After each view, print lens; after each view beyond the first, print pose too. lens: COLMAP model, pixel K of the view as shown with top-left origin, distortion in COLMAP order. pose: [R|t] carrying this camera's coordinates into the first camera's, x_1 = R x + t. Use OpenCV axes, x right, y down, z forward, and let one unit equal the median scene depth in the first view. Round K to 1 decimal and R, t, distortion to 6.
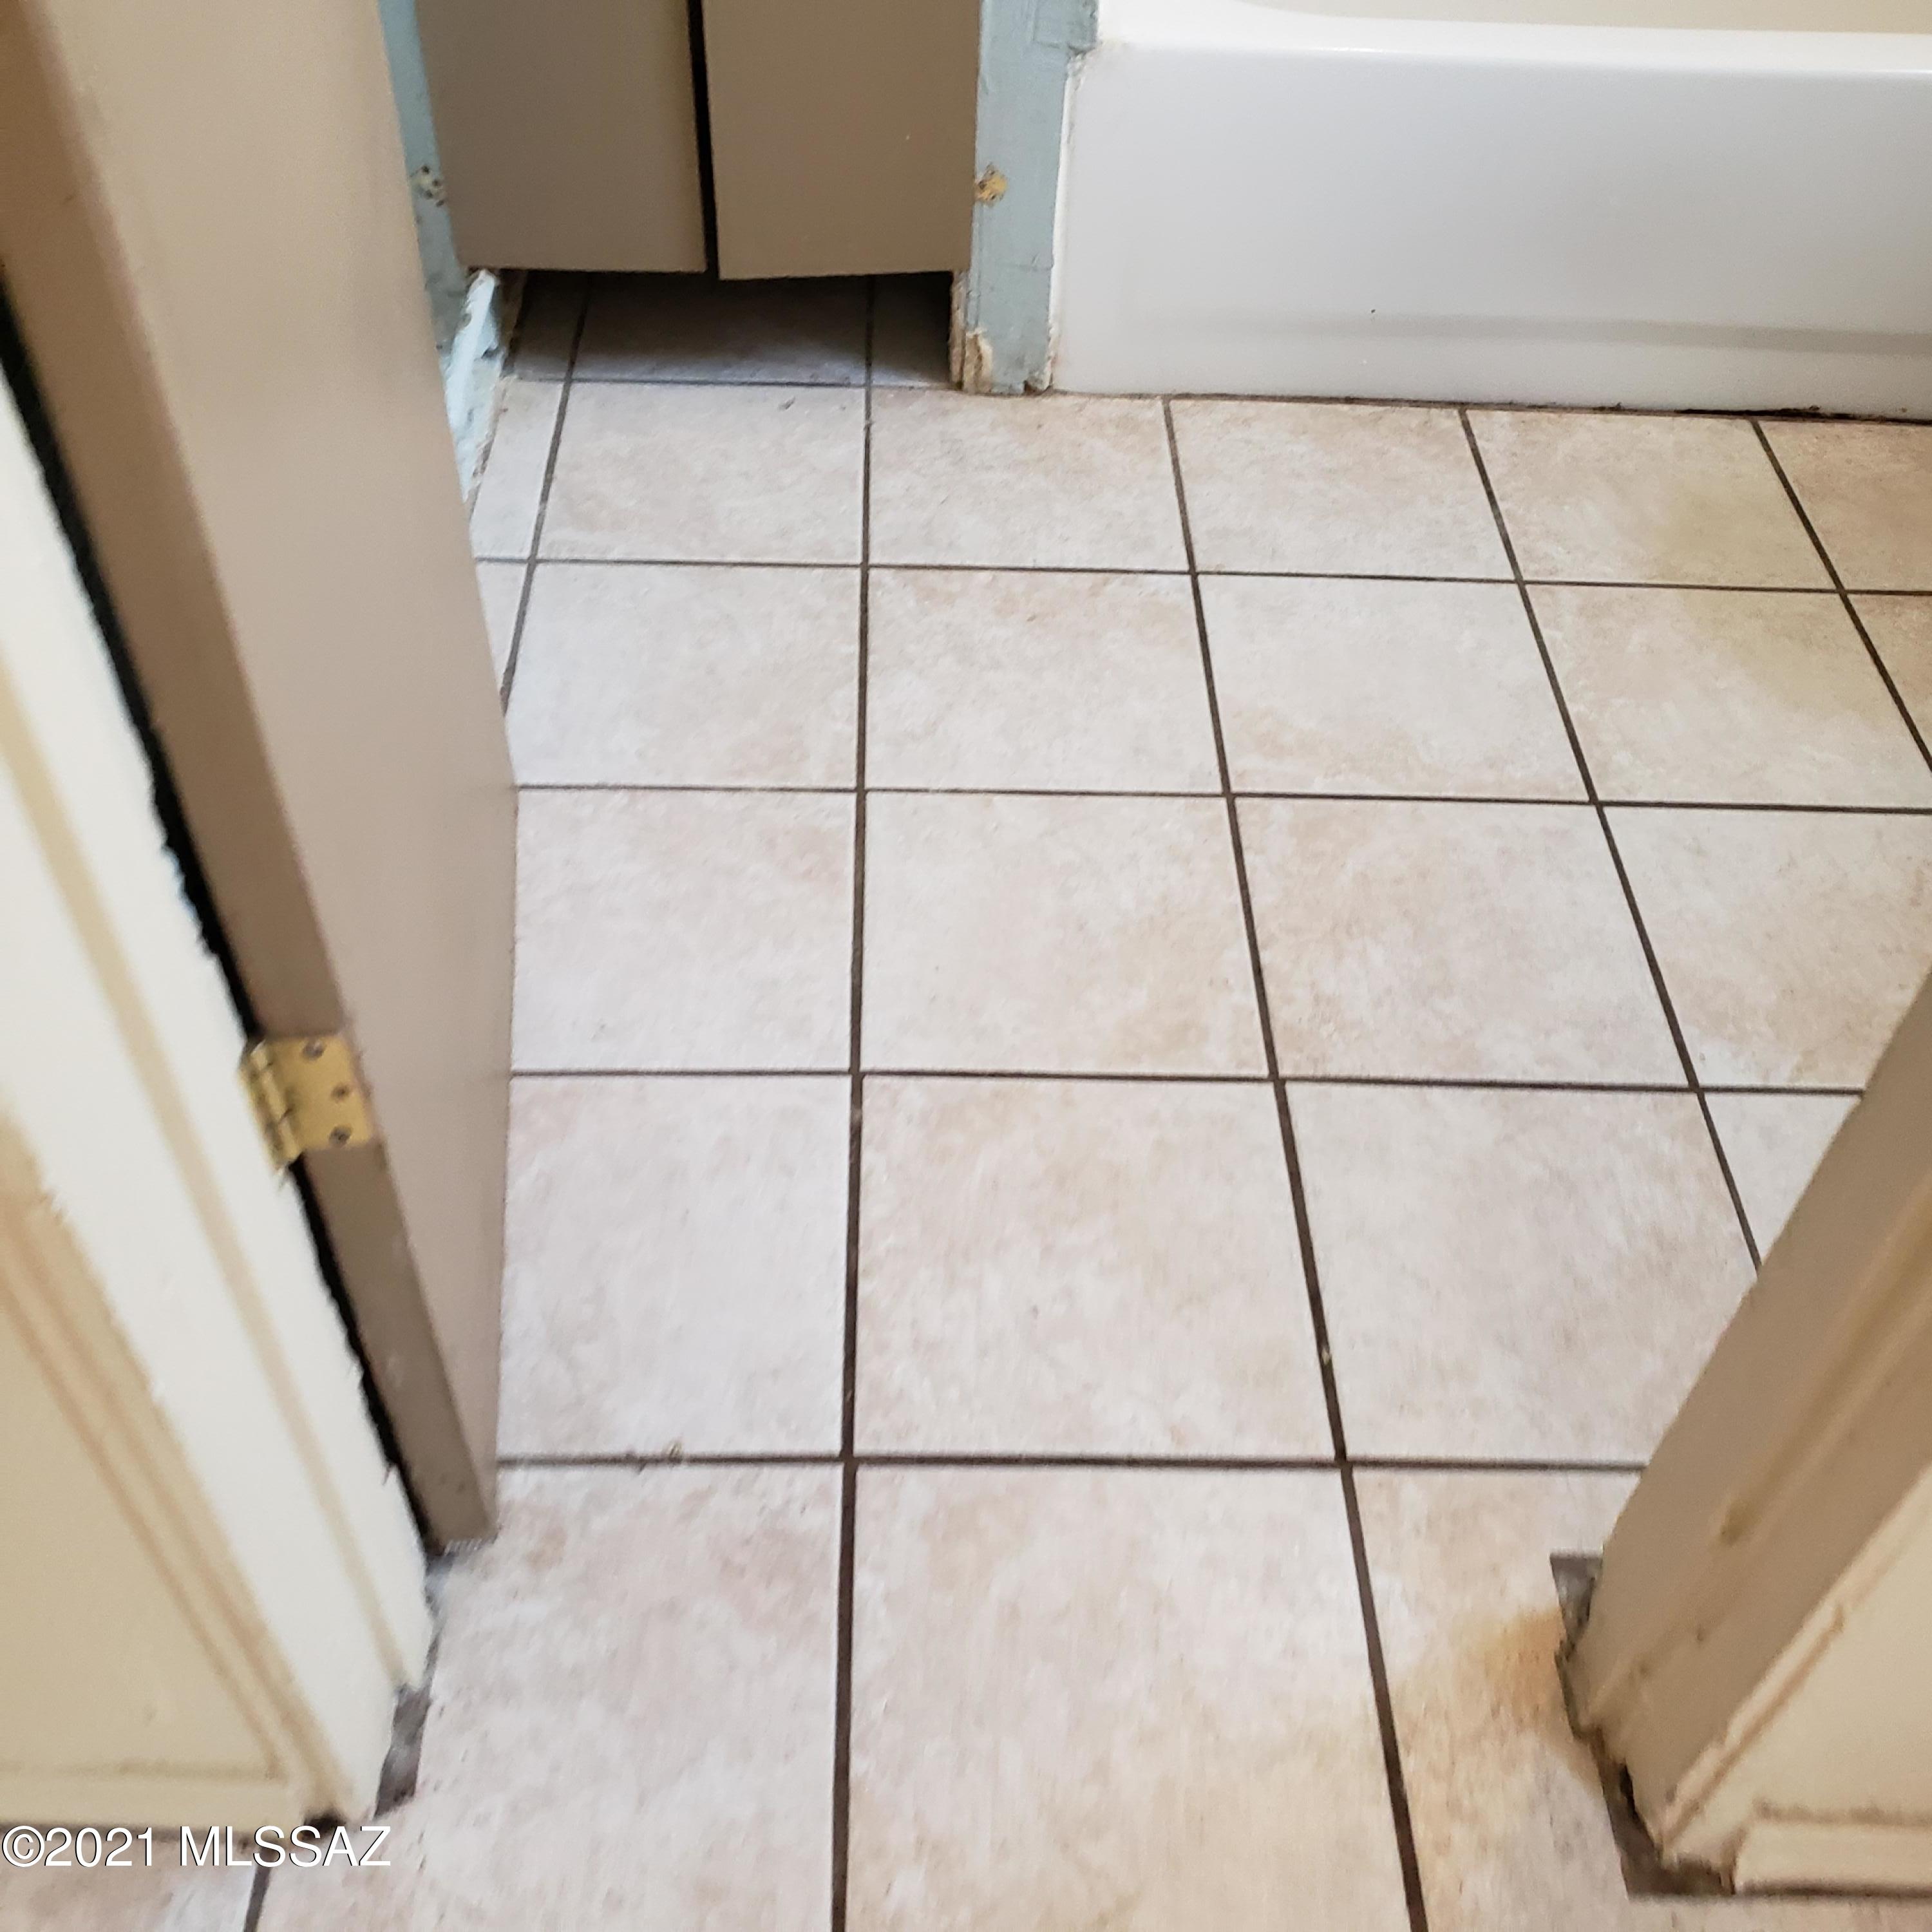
lens RADIAL K [[2011.6, 0, 898.4], [0, 2011.6, 969.5], [0, 0, 1]] dist [0.017315, -0.004364]
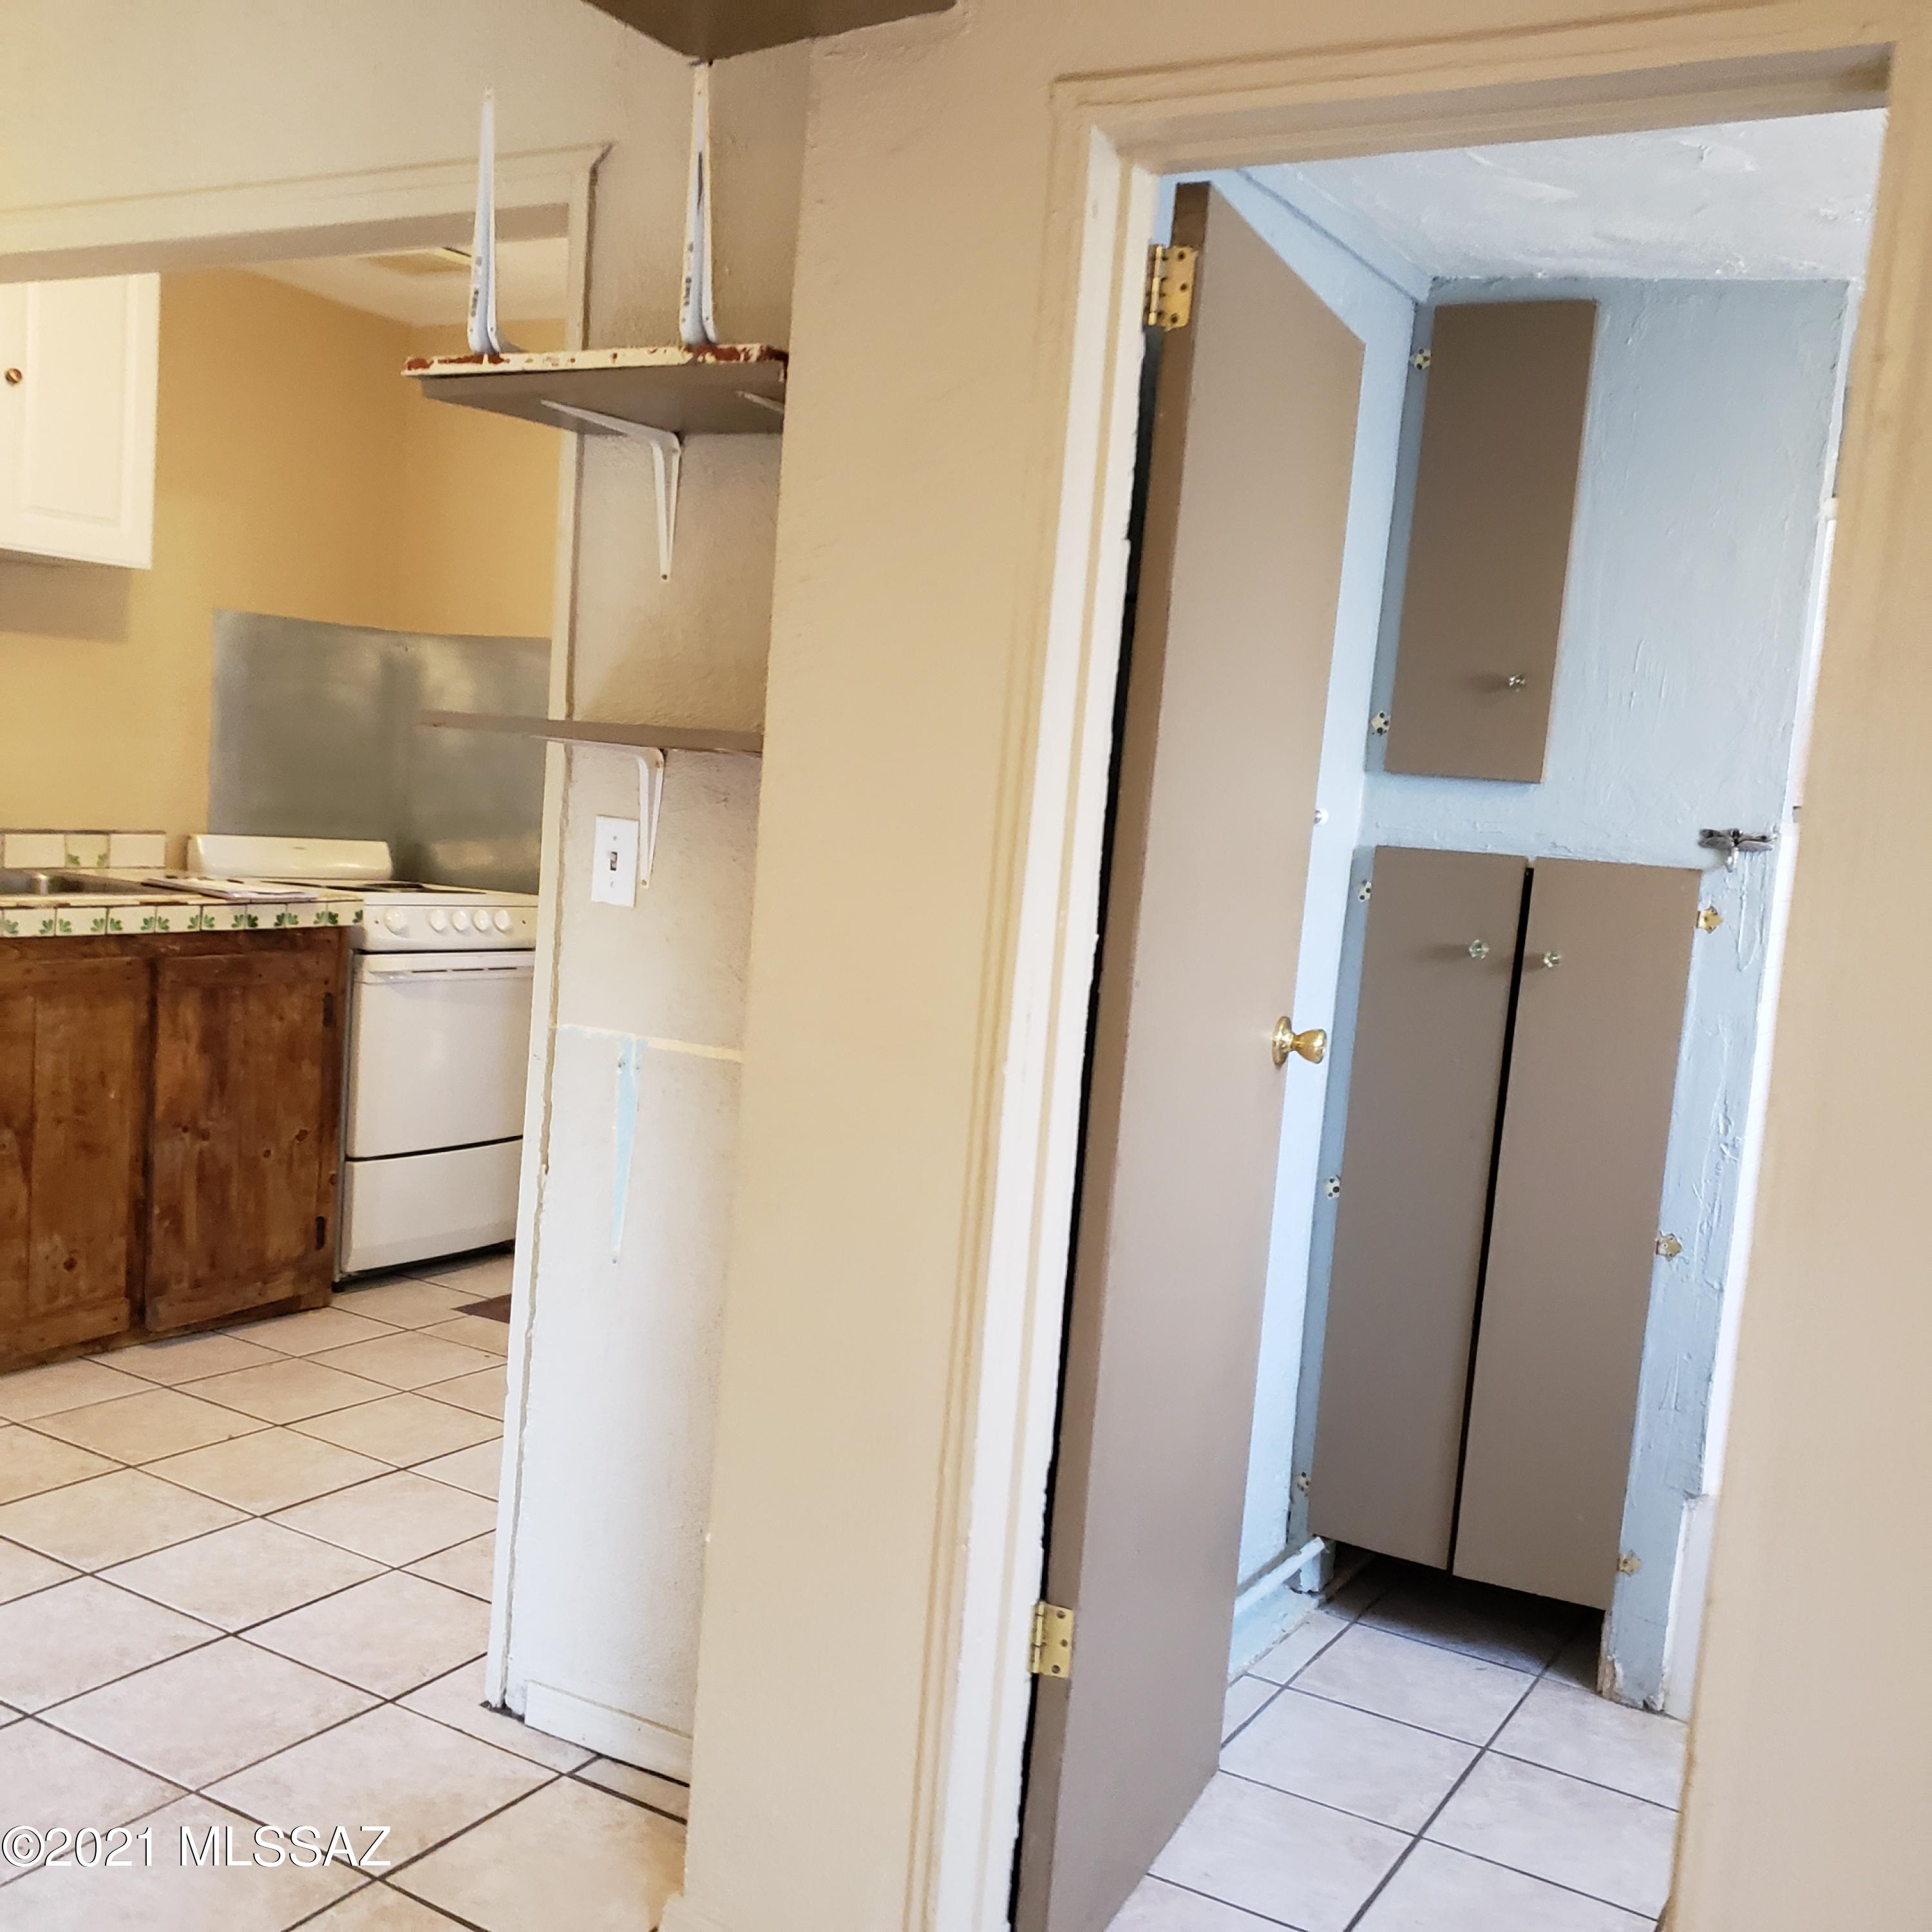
lens RADIAL K [[1997.9, 0, 981.4], [0, 1997.9, 996.8], [0, 0, 1]] dist [0.019942, -0.010890]
pose [[0.866017, 0.118786, -0.485700, 0.333961], [-0.415322, 0.711785, -0.566454, 0.428724], [0.278427, 0.692281, 0.665752, -0.543717]]
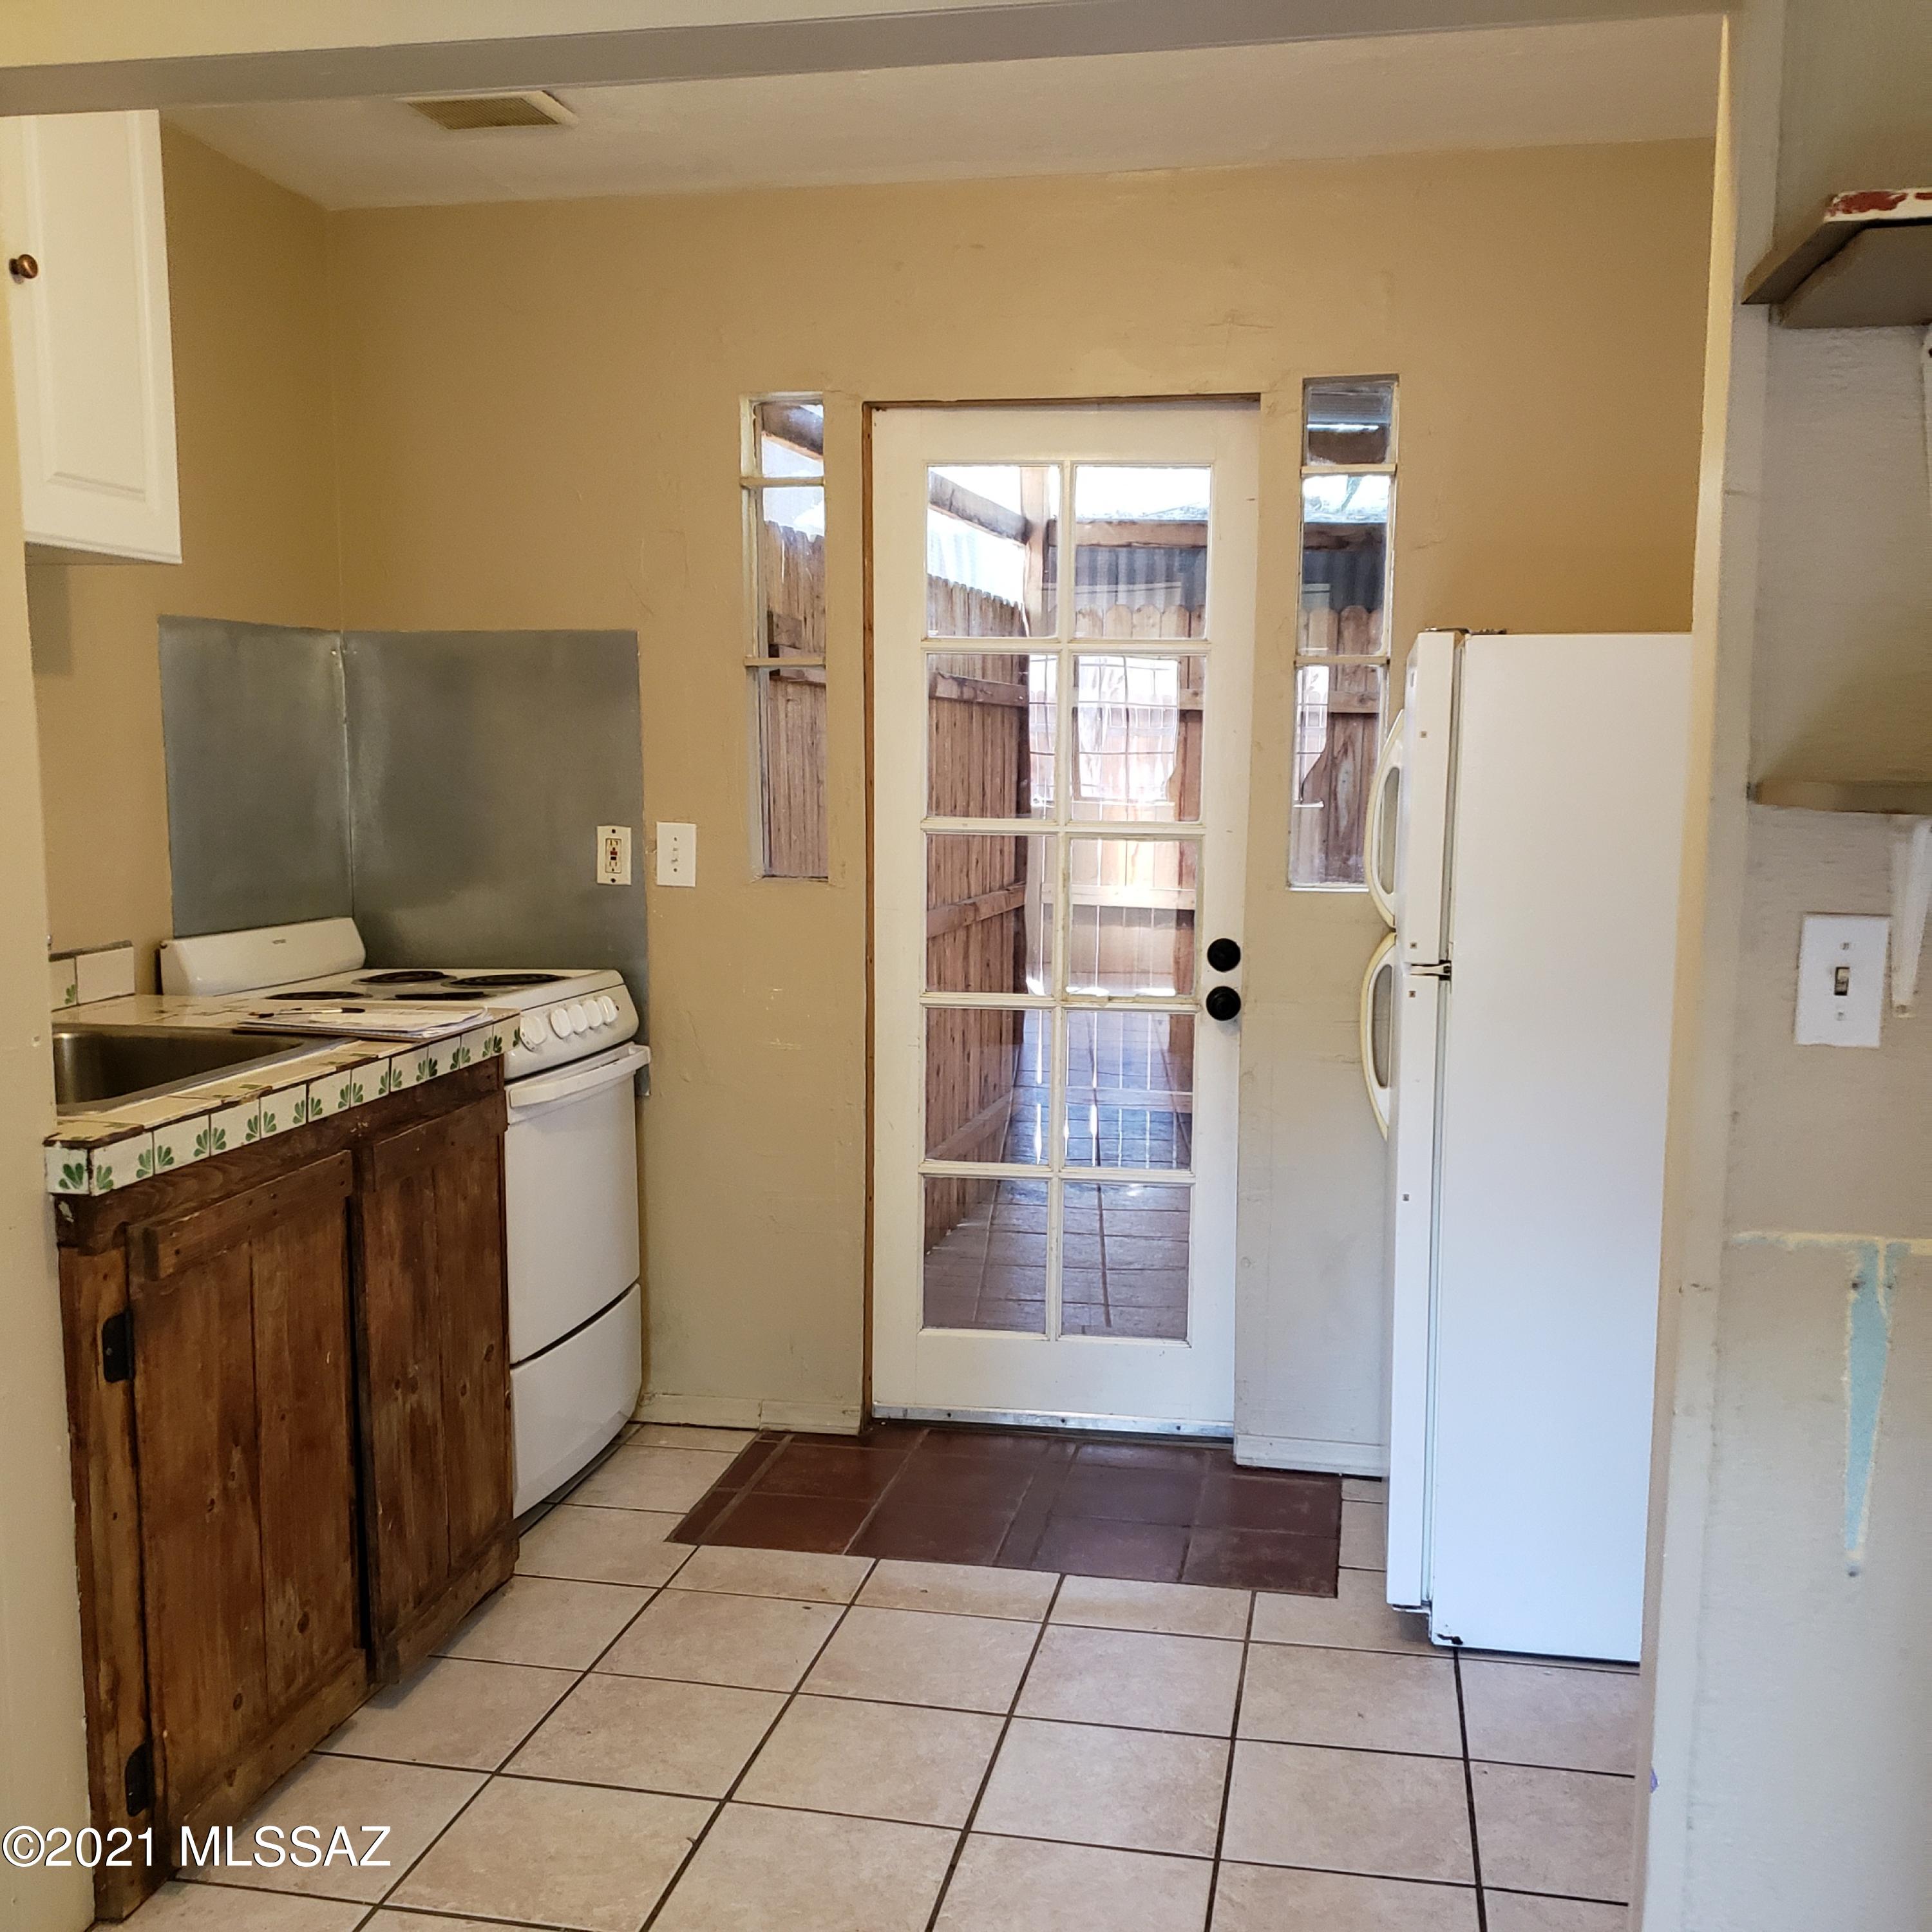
lens RADIAL K [[1989.2, 0, 972.8], [0, 1989.2, 1006.5], [0, 0, 1]] dist [0.024778, -0.011286]
pose [[0.983842, 0.026940, -0.176999, -0.785543], [-0.134455, 0.763974, -0.631083, 0.321317], [0.118221, 0.644685, 0.755252, -0.486496]]
